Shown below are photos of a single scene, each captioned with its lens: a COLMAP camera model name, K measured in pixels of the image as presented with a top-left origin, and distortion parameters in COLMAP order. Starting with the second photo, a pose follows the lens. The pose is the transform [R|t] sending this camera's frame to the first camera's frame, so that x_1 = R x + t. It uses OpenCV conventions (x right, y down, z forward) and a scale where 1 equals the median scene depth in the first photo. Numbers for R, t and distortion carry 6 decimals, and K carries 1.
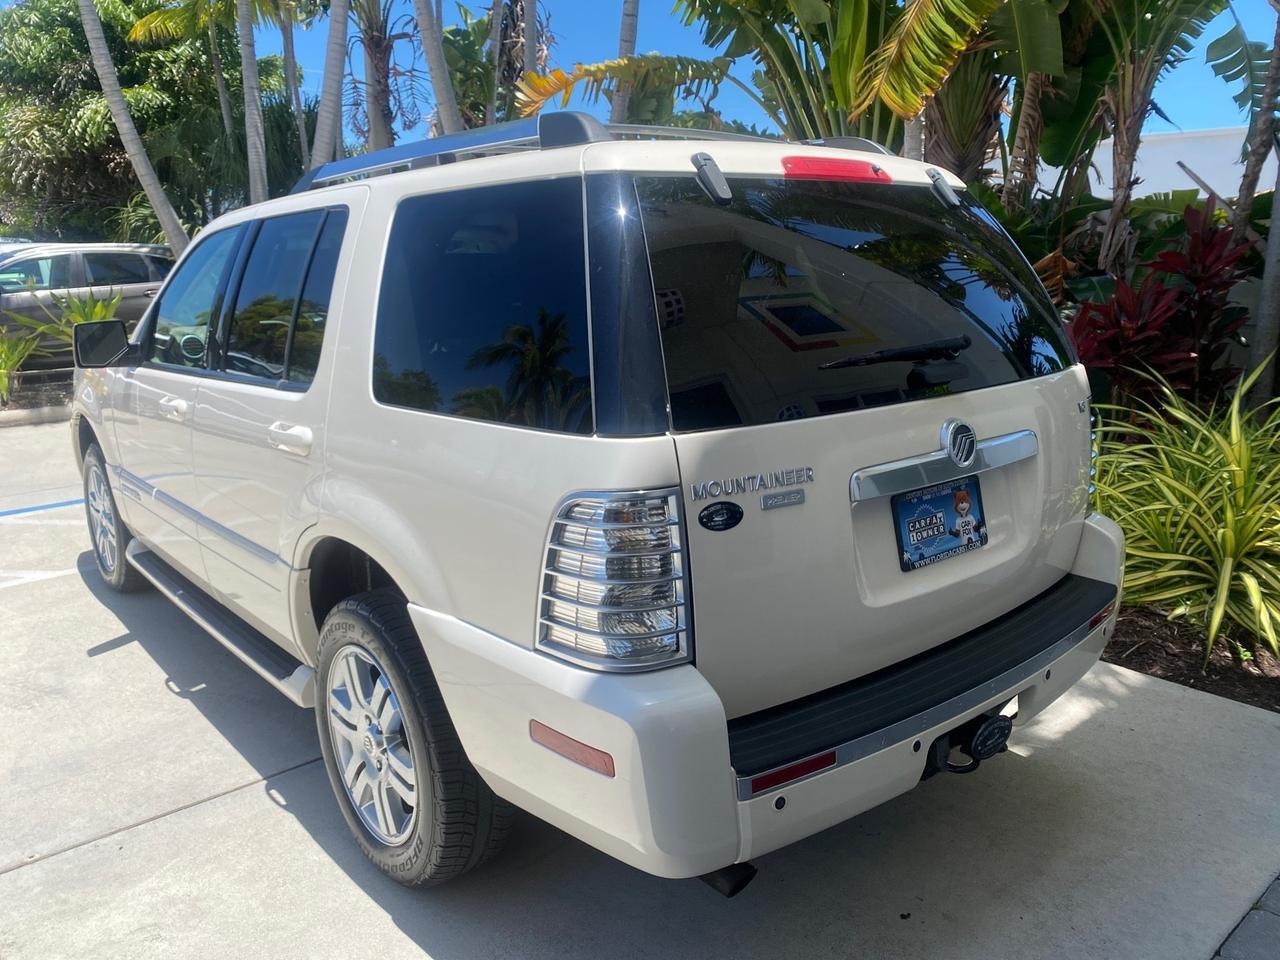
lens RADIAL K [[983.9, 0, 640.2], [0, 983.9, 476.0], [0, 0, 1]] dist [0.022524, -0.027155]
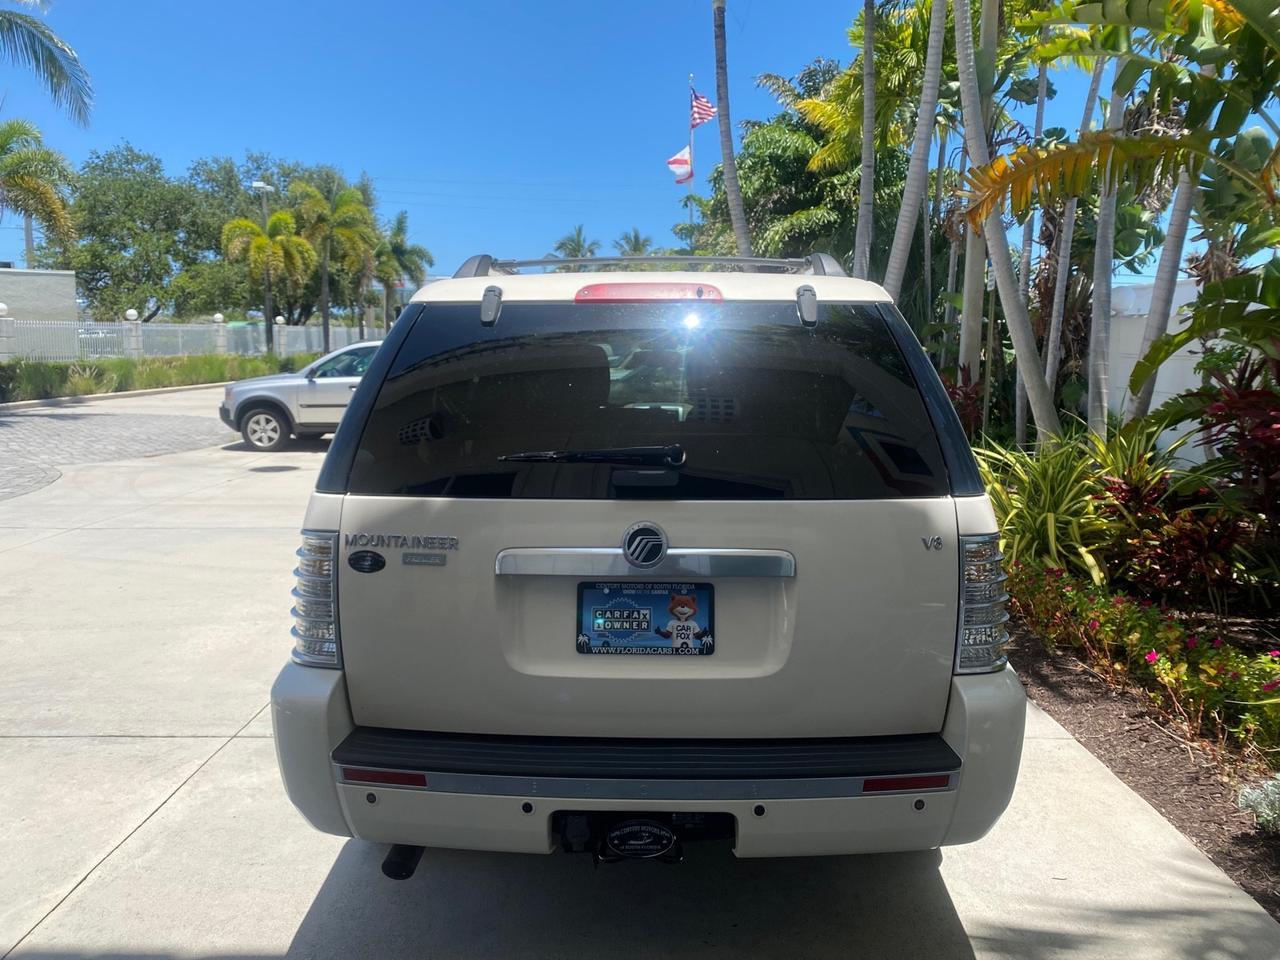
lens RADIAL K [[983.9, 0, 644.0], [0, 983.9, 481.8], [0, 0, 1]] dist [0.022524, -0.027155]
pose [[0.750846, 0.098666, -0.653066, 0.775591], [-0.154556, 0.987573, -0.028493, -0.053998], [0.642139, 0.122329, 0.756765, 0.146132]]
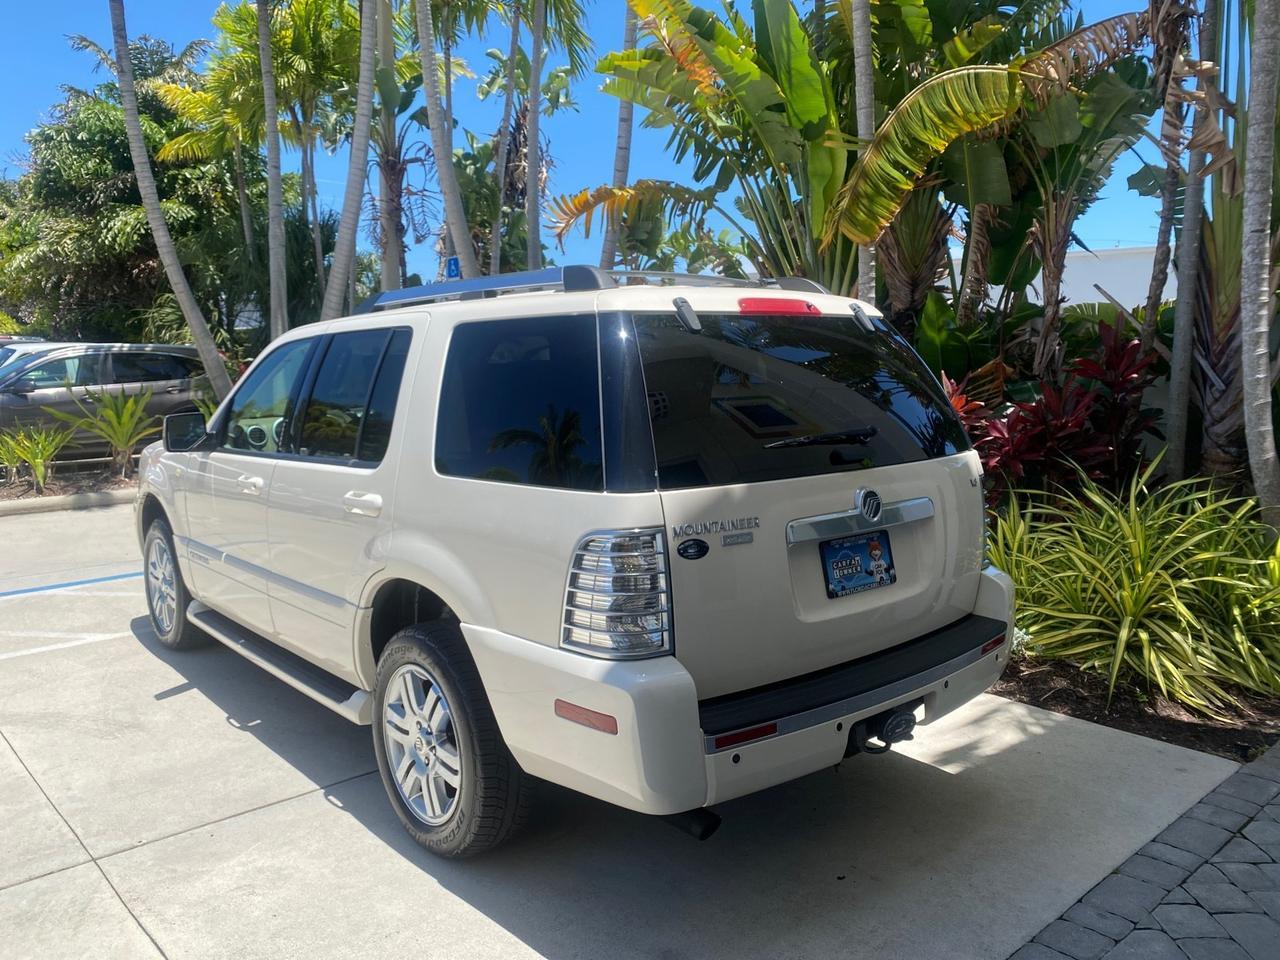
lens RADIAL K [[983.9, 0, 634.2], [0, 983.9, 483.8], [0, 0, 1]] dist [0.022524, -0.027155]
pose [[0.999971, 0.005302, 0.005502, -0.007265], [-0.004784, 0.995907, -0.090252, 0.048333], [-0.005958, 0.090223, 0.995904, -0.274932]]
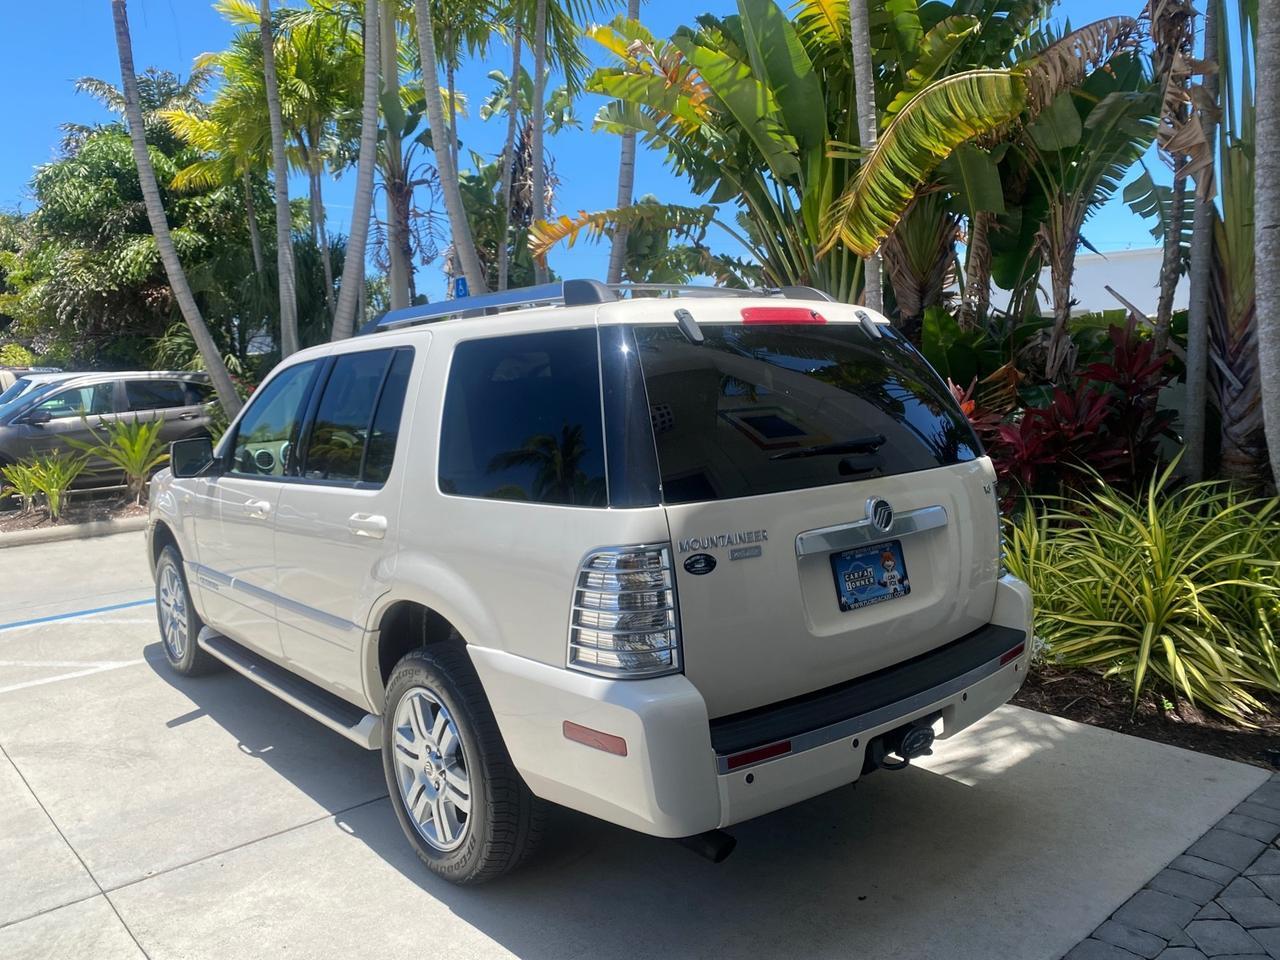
lens RADIAL K [[983.9, 0, 632.1], [0, 983.9, 481.5], [0, 0, 1]] dist [0.022524, -0.027155]
pose [[0.999765, -0.018676, -0.011005, 0.002100], [0.017381, 0.994015, -0.107849, 0.046769], [0.012954, 0.107632, 0.994106, -0.258719]]
